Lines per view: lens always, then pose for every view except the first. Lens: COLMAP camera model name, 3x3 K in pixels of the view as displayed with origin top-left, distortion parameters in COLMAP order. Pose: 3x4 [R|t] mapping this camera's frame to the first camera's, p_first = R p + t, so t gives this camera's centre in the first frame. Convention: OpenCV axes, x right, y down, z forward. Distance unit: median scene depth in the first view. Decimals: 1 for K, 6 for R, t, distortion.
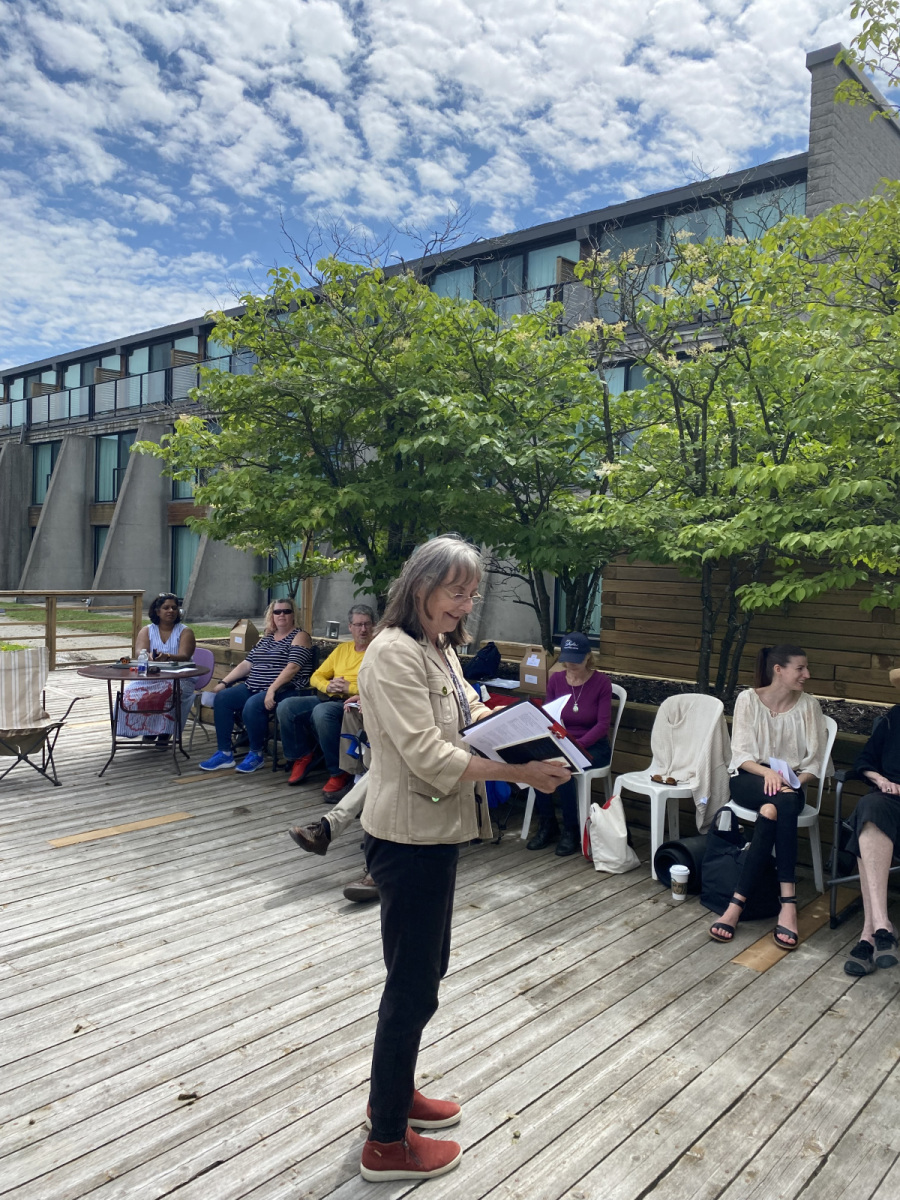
lens RADIAL K [[899.9, 0, 474.2], [0, 899.9, 616.8], [0, 0, 1]] dist [0.082191, 0.000473]
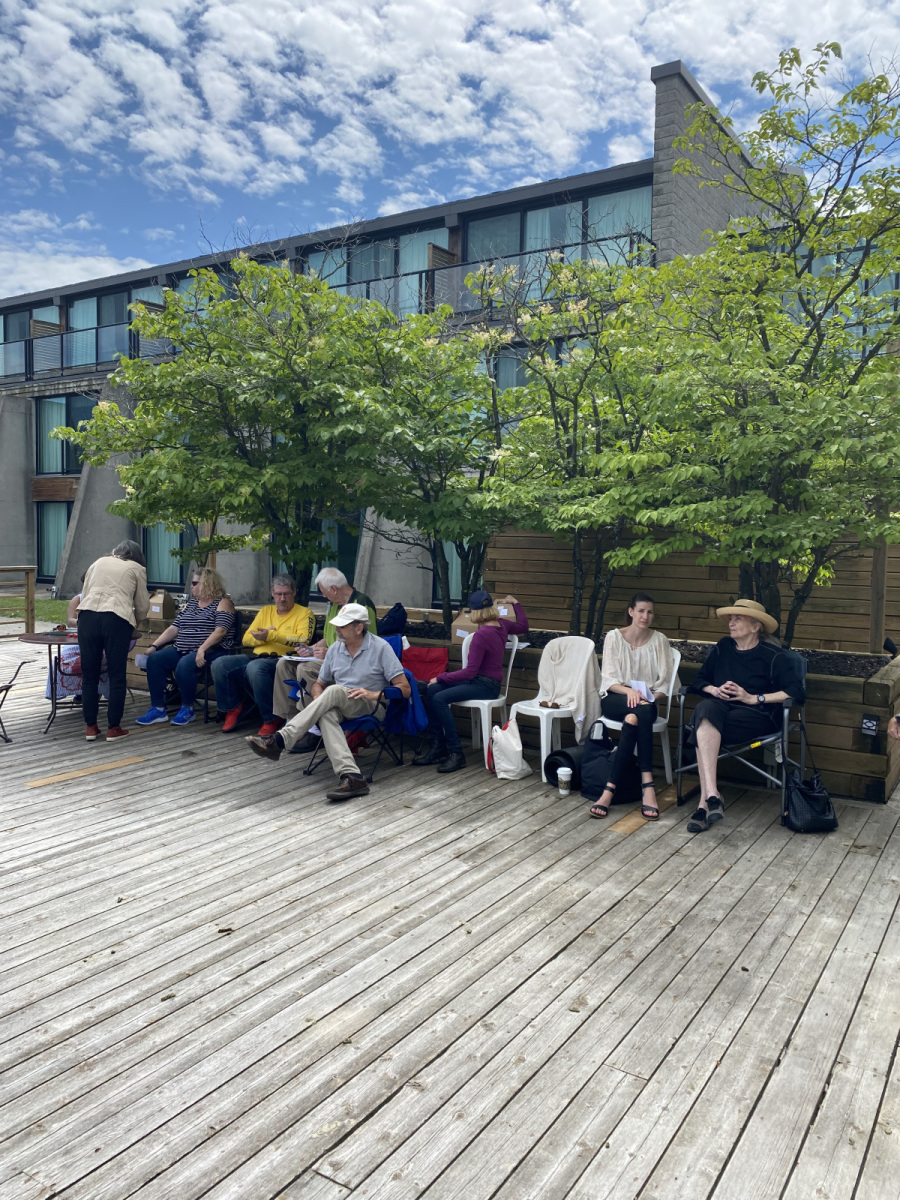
lens RADIAL K [[899.9, 0, 474.2], [0, 899.9, 616.8], [0, 0, 1]] dist [0.082191, 0.000473]
pose [[0.987285, -0.034247, 0.155229, -0.081675], [0.029606, 0.999046, 0.032111, 0.017221], [-0.156181, -0.027107, 0.987356, -0.205670]]
